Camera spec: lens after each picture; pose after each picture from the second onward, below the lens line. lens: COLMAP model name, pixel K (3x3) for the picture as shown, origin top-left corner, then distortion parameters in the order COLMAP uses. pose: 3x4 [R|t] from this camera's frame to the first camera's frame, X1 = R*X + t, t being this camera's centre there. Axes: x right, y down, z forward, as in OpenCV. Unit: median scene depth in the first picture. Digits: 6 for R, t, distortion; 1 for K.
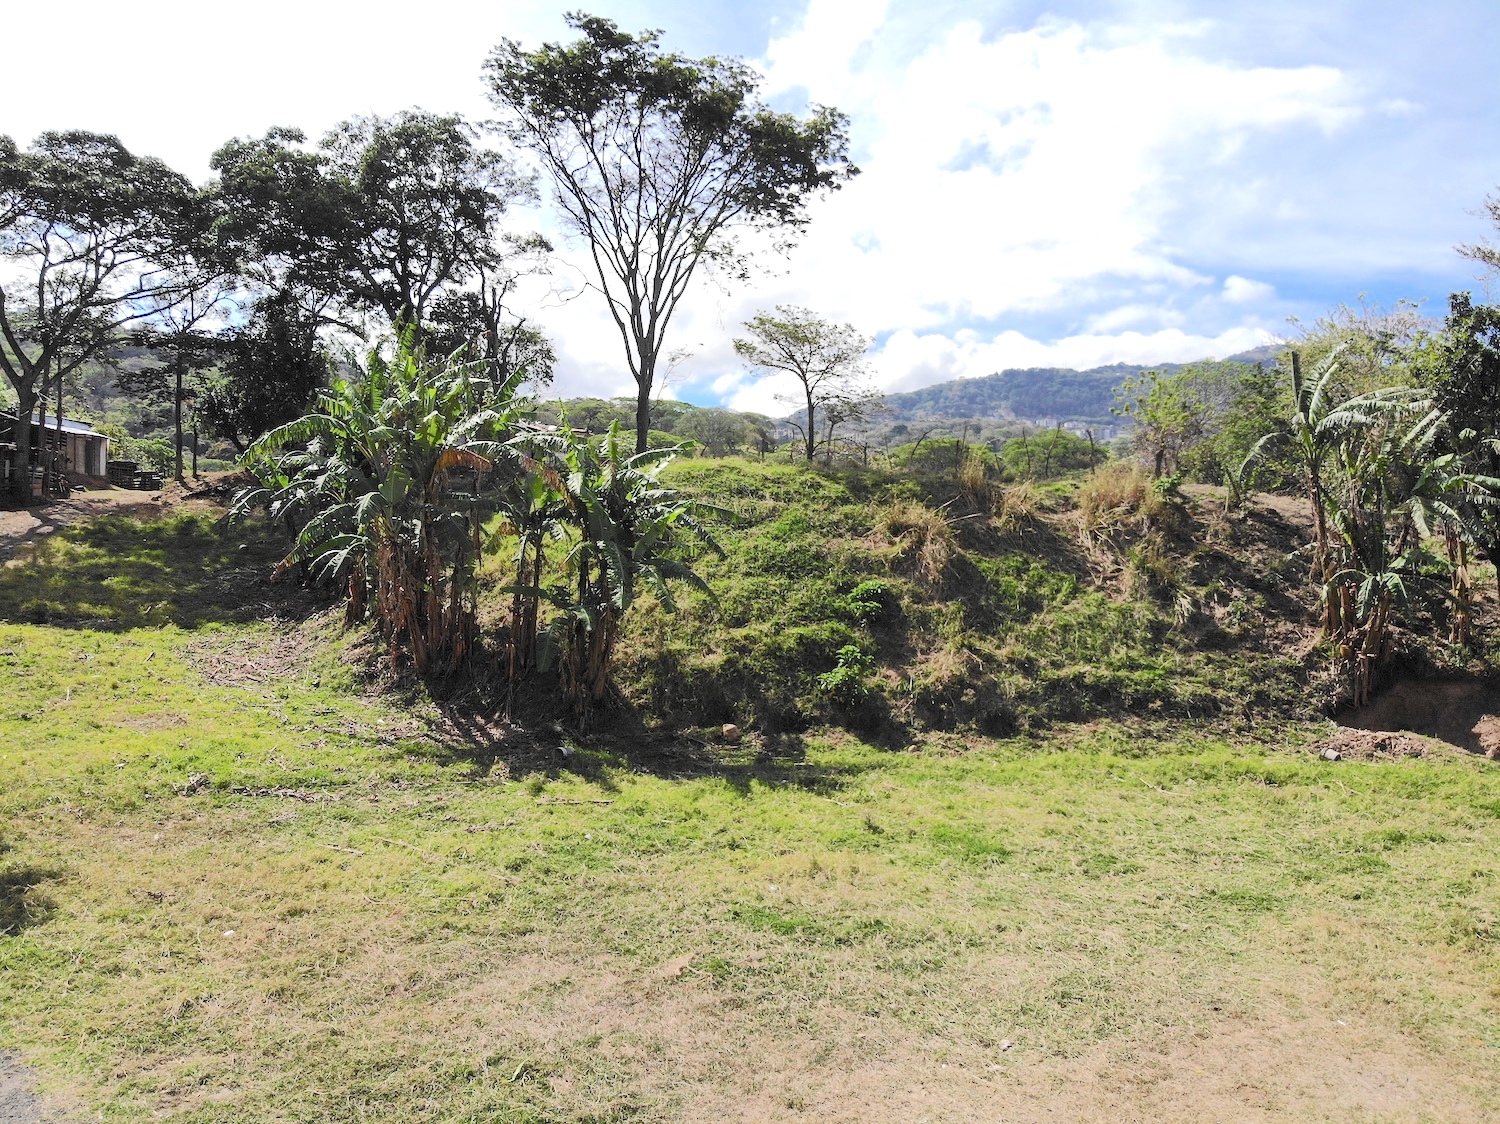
lens RADIAL K [[1123.0, 0, 731.6], [0, 1123.0, 548.1], [0, 0, 1]] dist [0.035251, -0.127368]
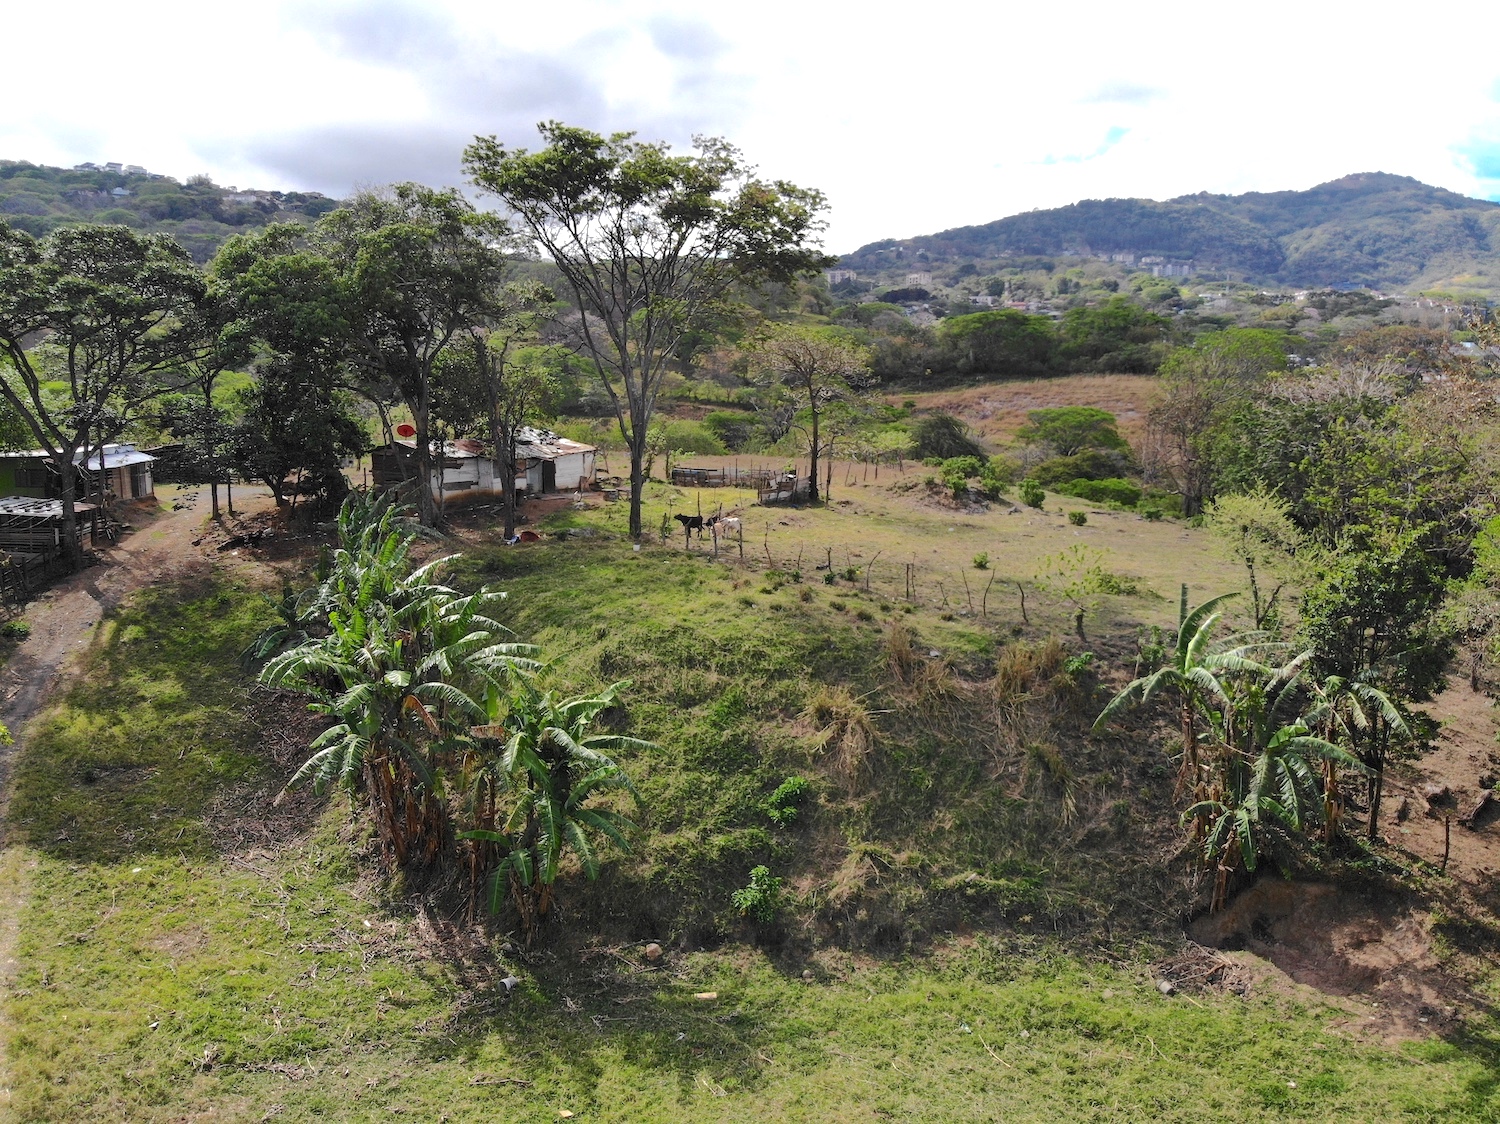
lens RADIAL K [[1123.0, 0, 740.4], [0, 1123.0, 555.3], [0, 0, 1]] dist [0.035251, -0.127368]
pose [[0.998549, -0.010186, -0.052879, 0.141416], [0.017830, 0.989099, 0.146167, -0.378646], [0.050814, -0.146898, 0.987846, -0.090575]]
